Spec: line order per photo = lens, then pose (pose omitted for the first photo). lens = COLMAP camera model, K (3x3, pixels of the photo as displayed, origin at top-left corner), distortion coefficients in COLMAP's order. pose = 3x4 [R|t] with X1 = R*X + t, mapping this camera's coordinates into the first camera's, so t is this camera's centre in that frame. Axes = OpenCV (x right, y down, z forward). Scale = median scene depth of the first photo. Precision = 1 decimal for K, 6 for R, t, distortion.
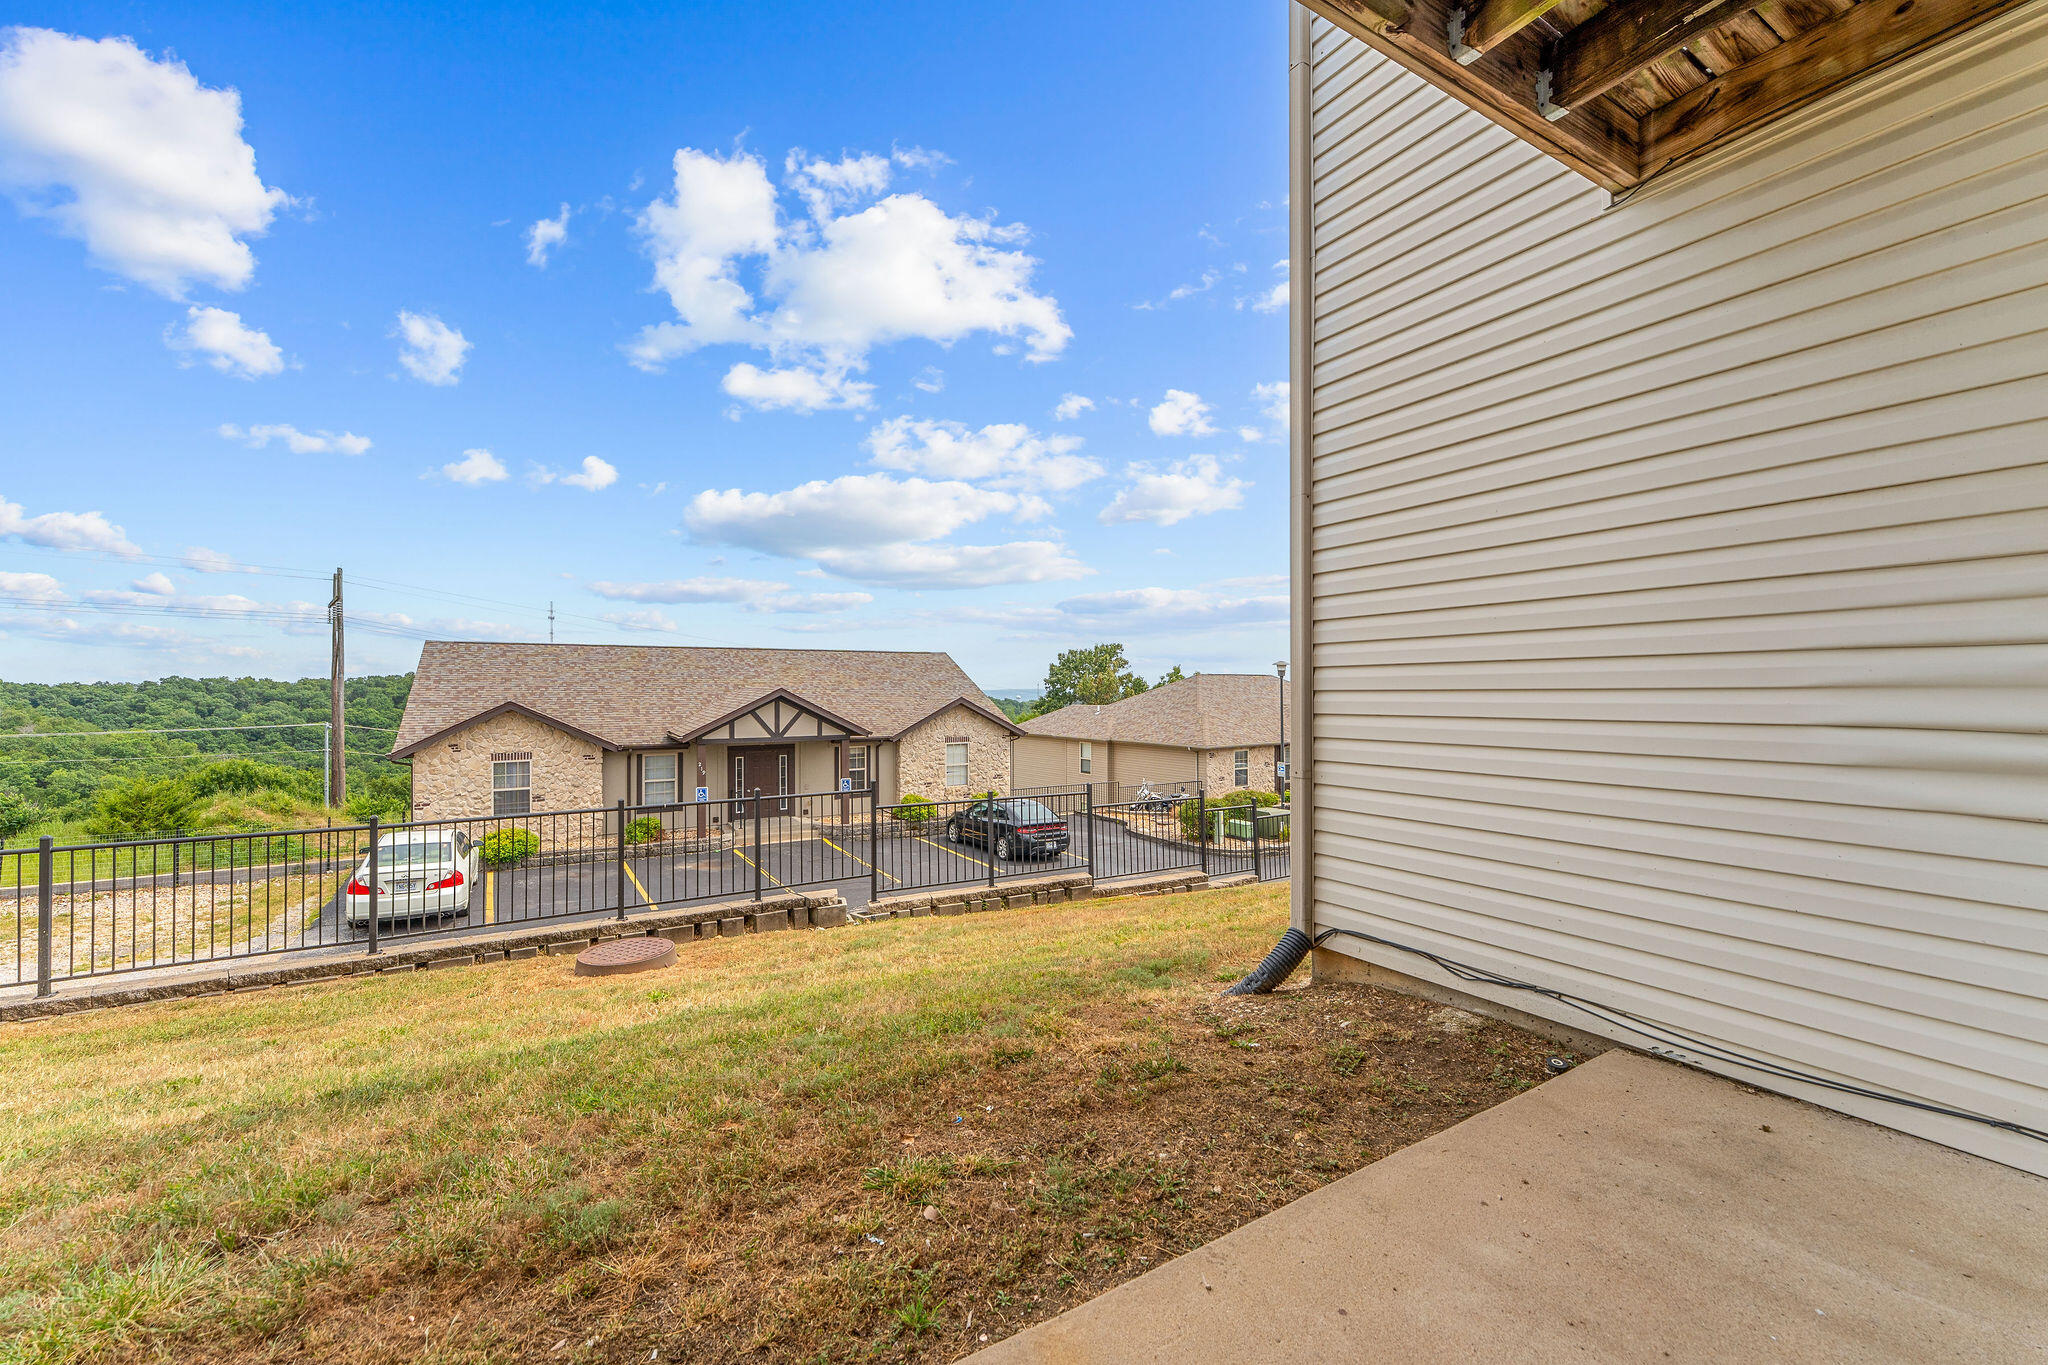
lens RADIAL K [[801.7, 0, 1033.0], [0, 801.7, 675.5], [0, 0, 1]] dist [0.000121, -0.000286]
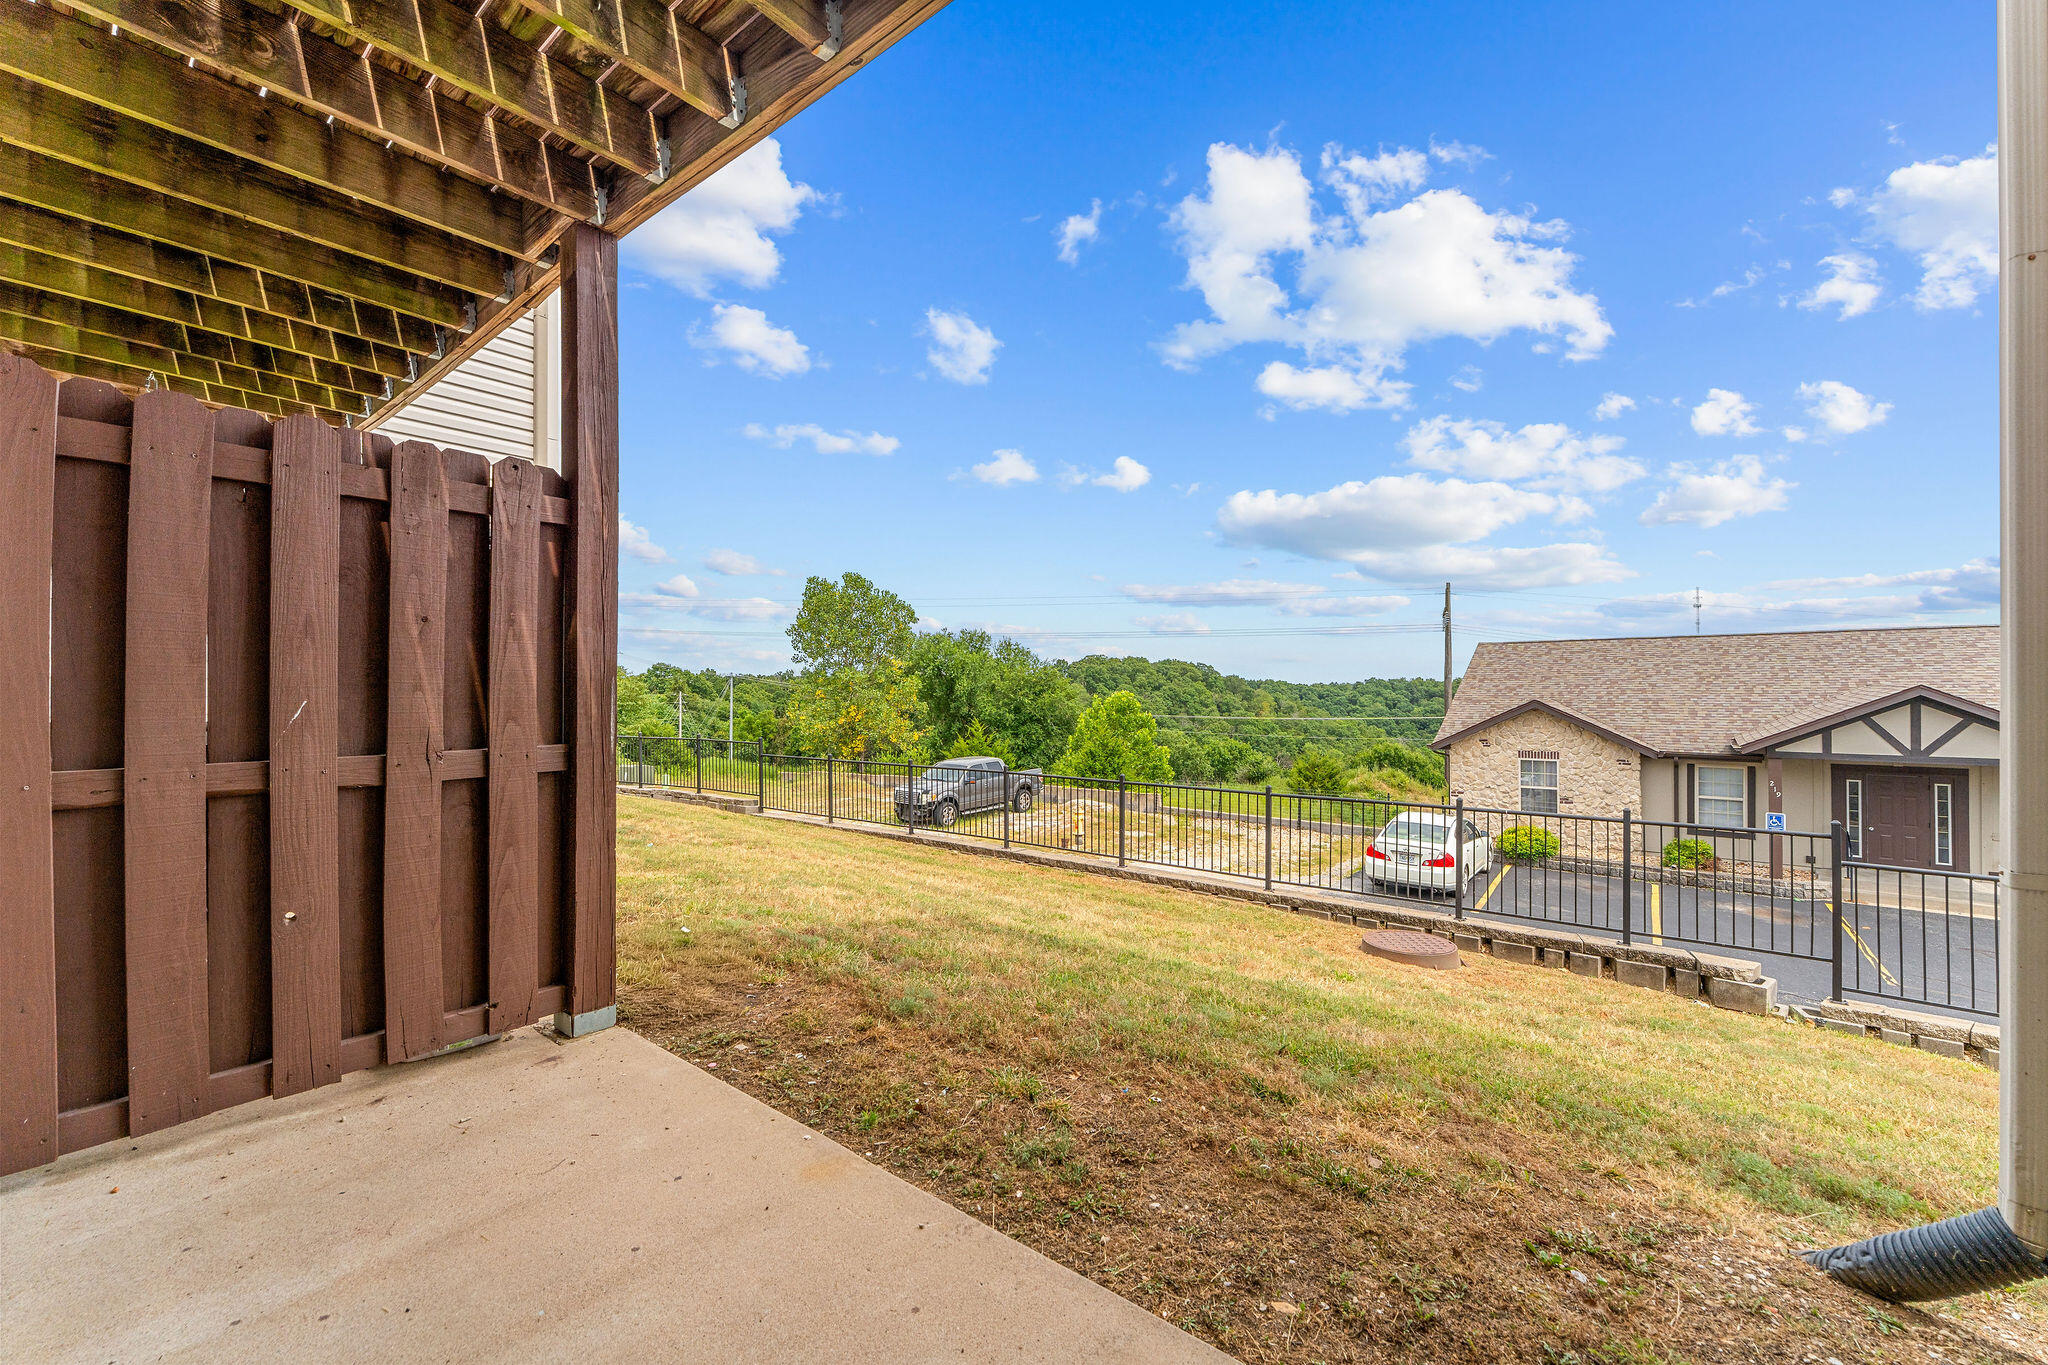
lens RADIAL K [[801.7, 0, 1027.3], [0, 801.7, 686.8], [0, 0, 1]] dist [0.000121, -0.000286]
pose [[0.999999, 0.000310, -0.000958, -0.667427], [-0.000310, 1.000000, 0.000344, 0.008301], [0.000958, -0.000344, 0.999999, 0.017414]]
